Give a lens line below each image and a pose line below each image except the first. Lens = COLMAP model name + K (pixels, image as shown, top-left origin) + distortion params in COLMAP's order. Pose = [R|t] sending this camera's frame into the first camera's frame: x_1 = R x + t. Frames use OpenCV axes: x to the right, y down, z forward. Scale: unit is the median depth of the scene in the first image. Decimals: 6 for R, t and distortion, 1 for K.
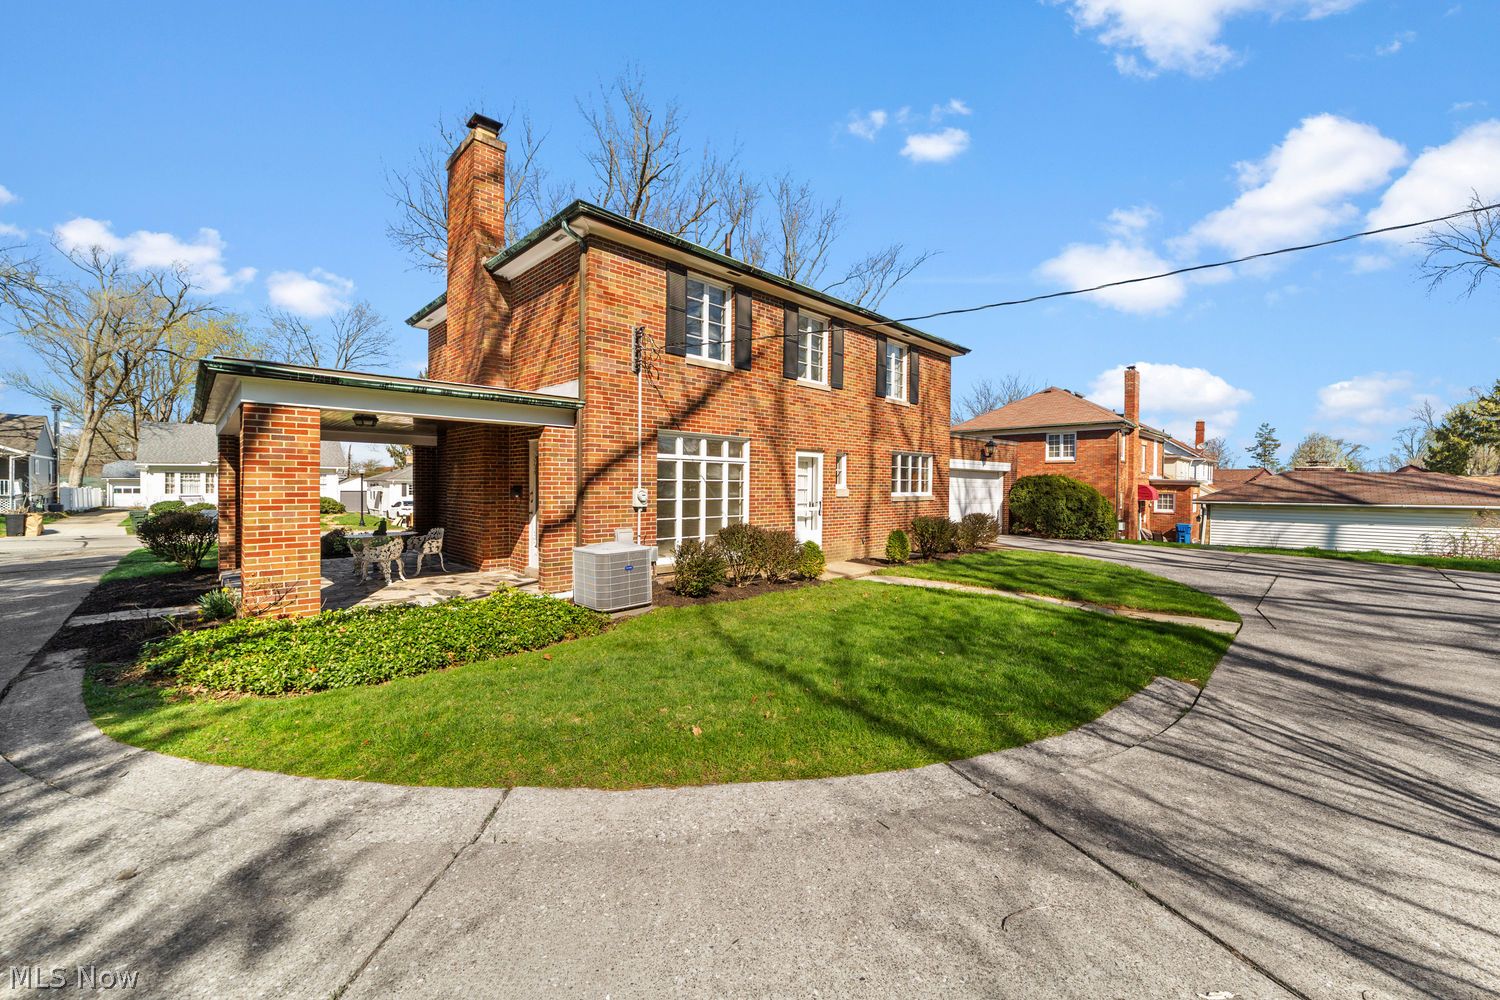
lens RADIAL K [[583.4, 0, 735.0], [0, 583.4, 495.6], [0, 0, 1]] dist [-0.018229, 0.007497]
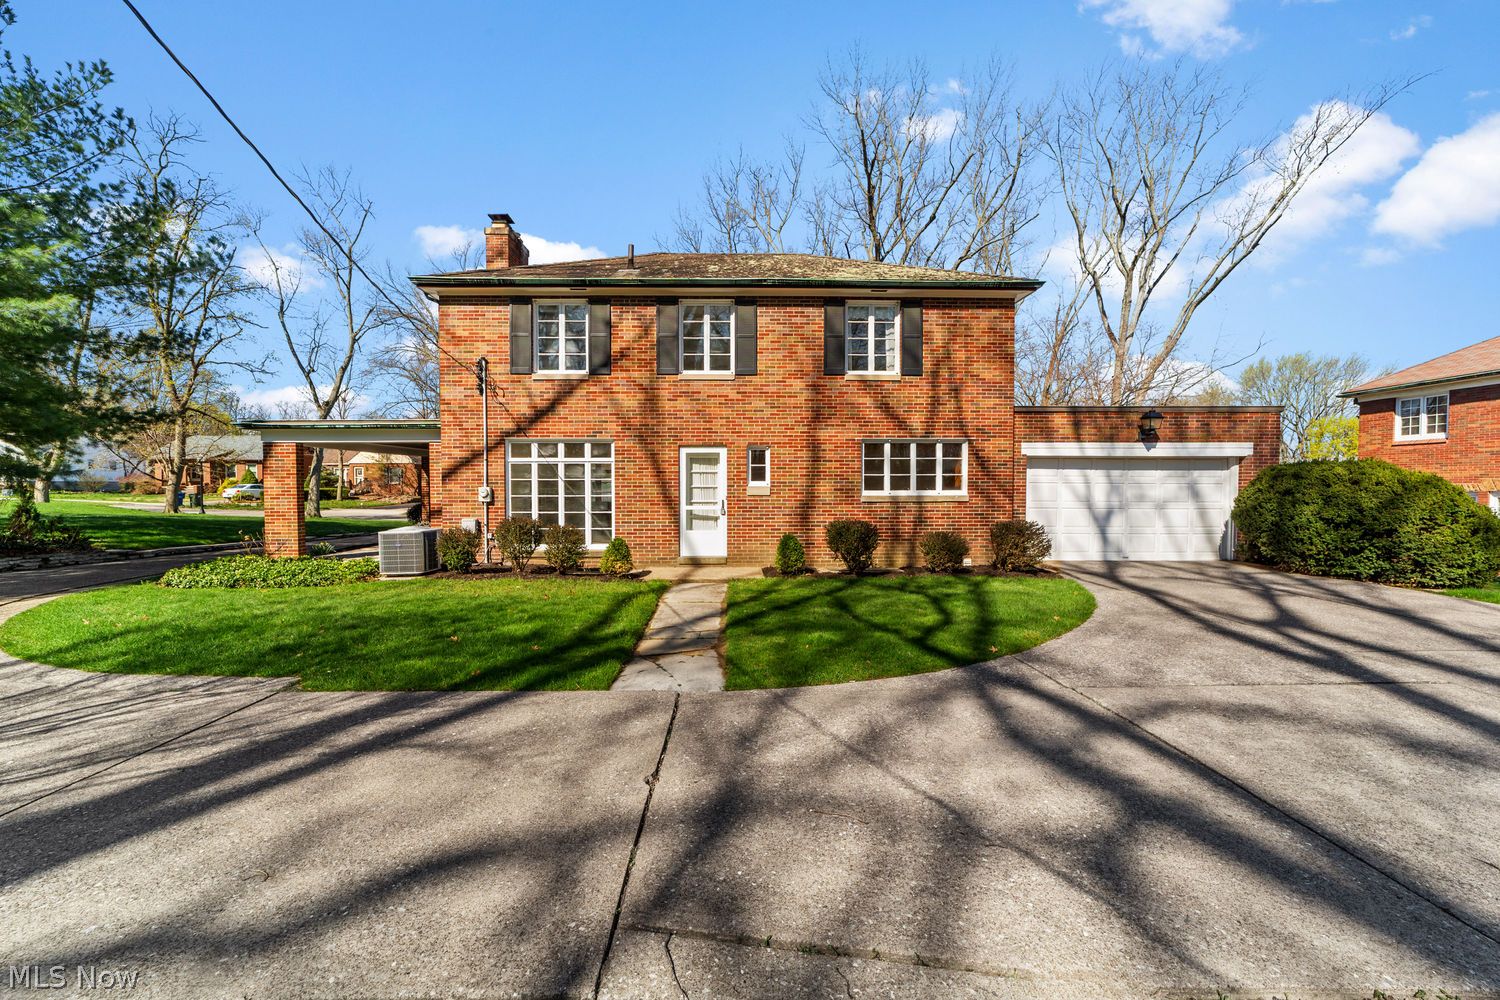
lens RADIAL K [[583.4, 0, 727.8], [0, 583.4, 501.2], [0, 0, 1]] dist [-0.018229, 0.007497]
pose [[0.731995, 0.010702, -0.681226, 0.903995], [-0.005843, 0.999938, 0.009430, 0.003875], [0.681285, -0.002923, 0.732012, 0.372676]]
